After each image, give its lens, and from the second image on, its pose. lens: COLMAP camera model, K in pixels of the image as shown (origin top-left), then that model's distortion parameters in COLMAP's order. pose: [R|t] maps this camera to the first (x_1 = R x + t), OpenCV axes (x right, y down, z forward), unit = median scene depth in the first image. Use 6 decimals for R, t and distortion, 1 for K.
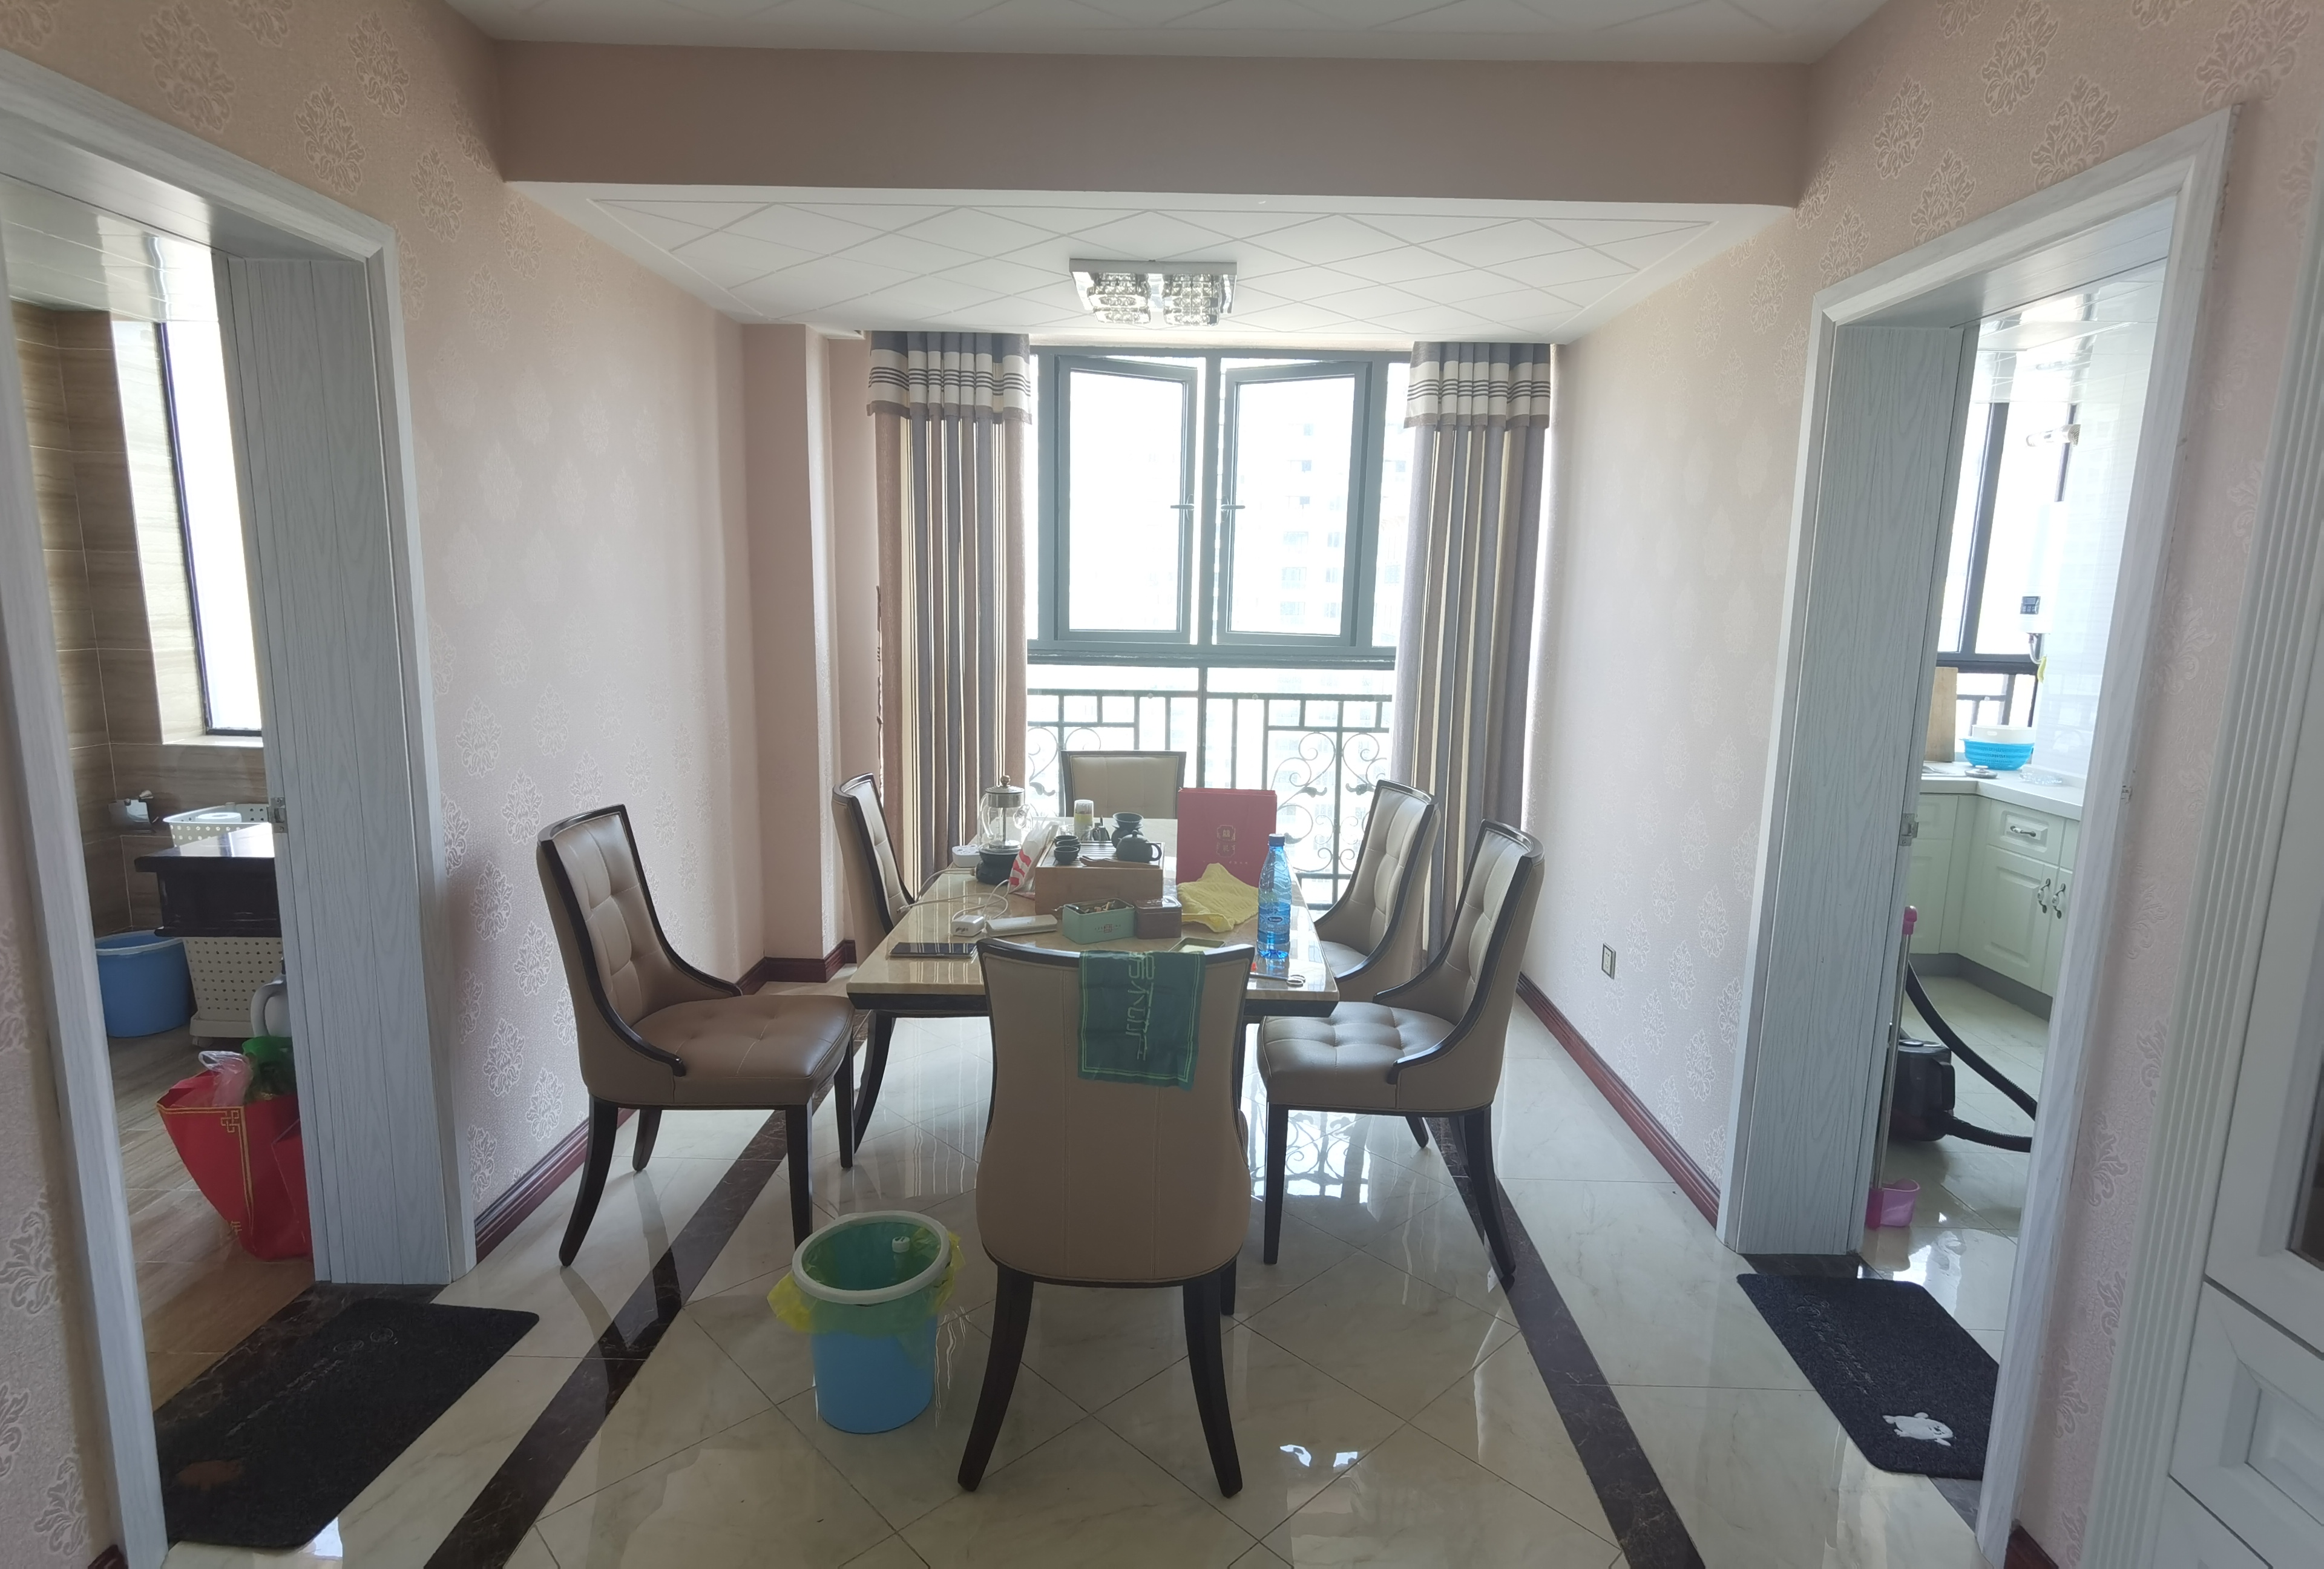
lens RADIAL K [[1171.6, 0, 1162.0], [0, 1171.6, 784.5], [0, 0, 1]] dist [0.002412, -0.000407]
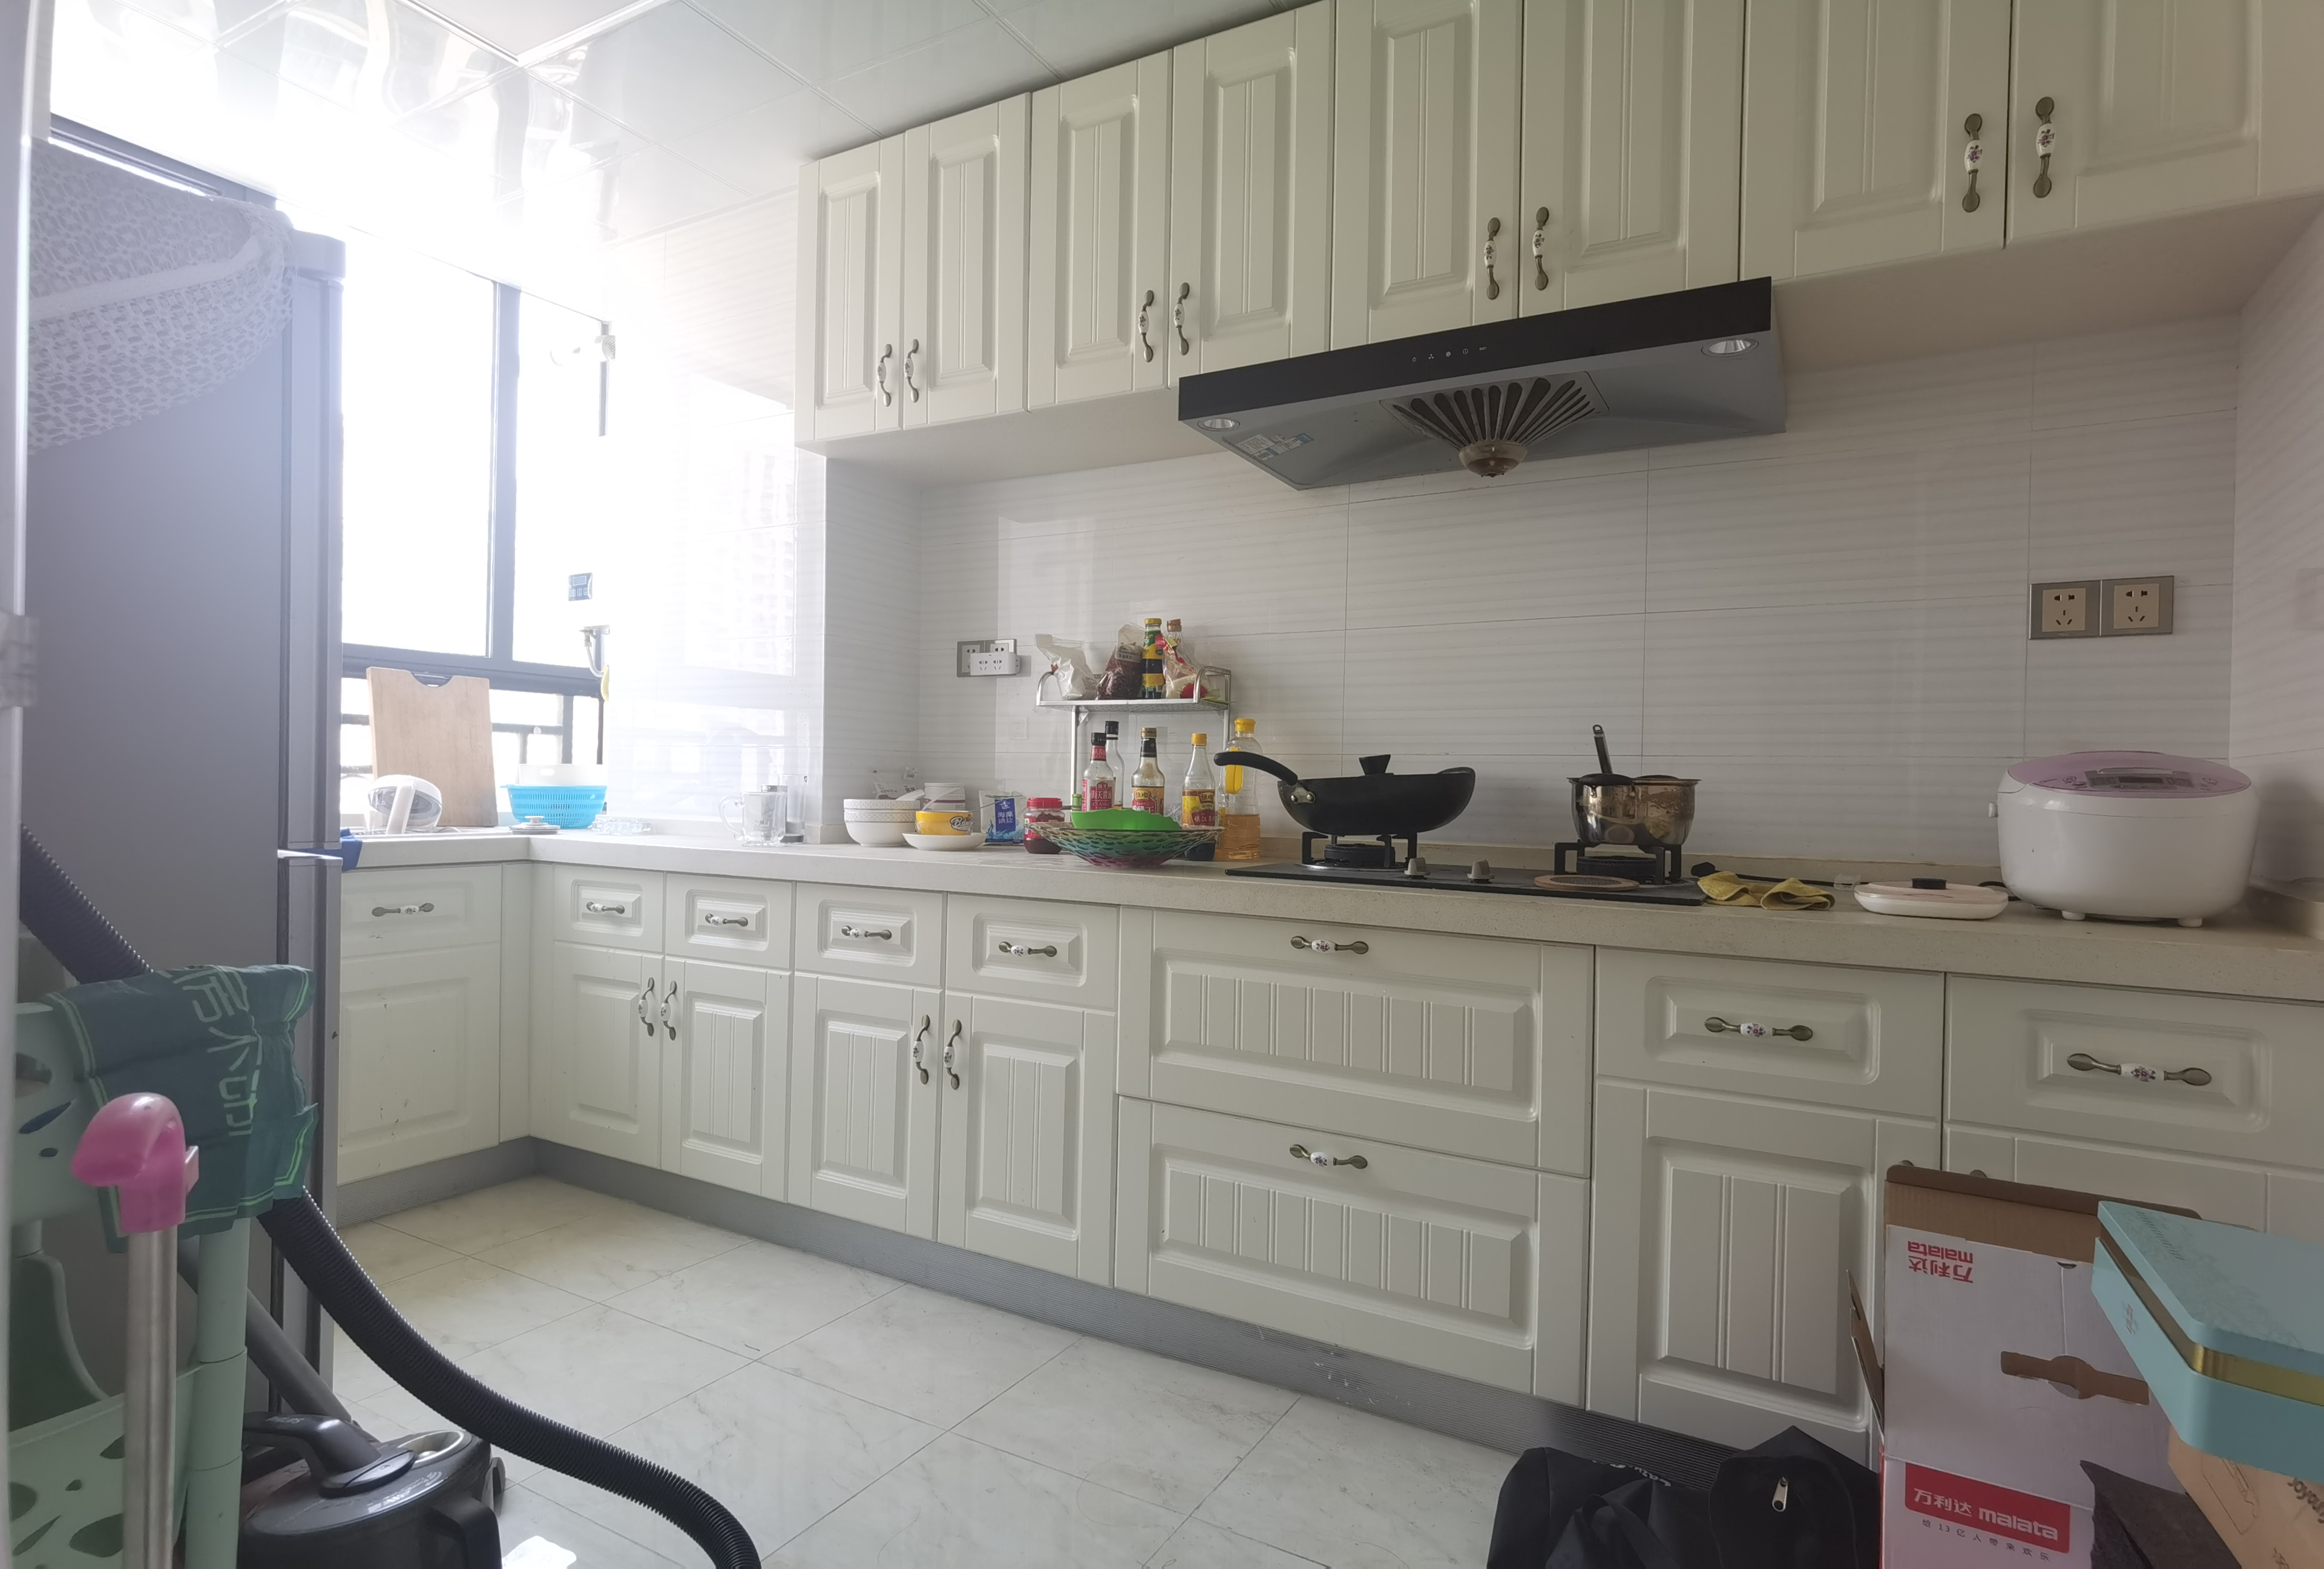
lens RADIAL K [[1171.6, 0, 1162.0], [0, 1171.6, 784.5], [0, 0, 1]] dist [0.002412, -0.000407]
pose [[0.470810, -0.011327, 0.882162, 0.299301], [0.135405, 0.988998, -0.059567, 0.045898], [-0.871782, 0.147494, 0.467164, 0.407059]]
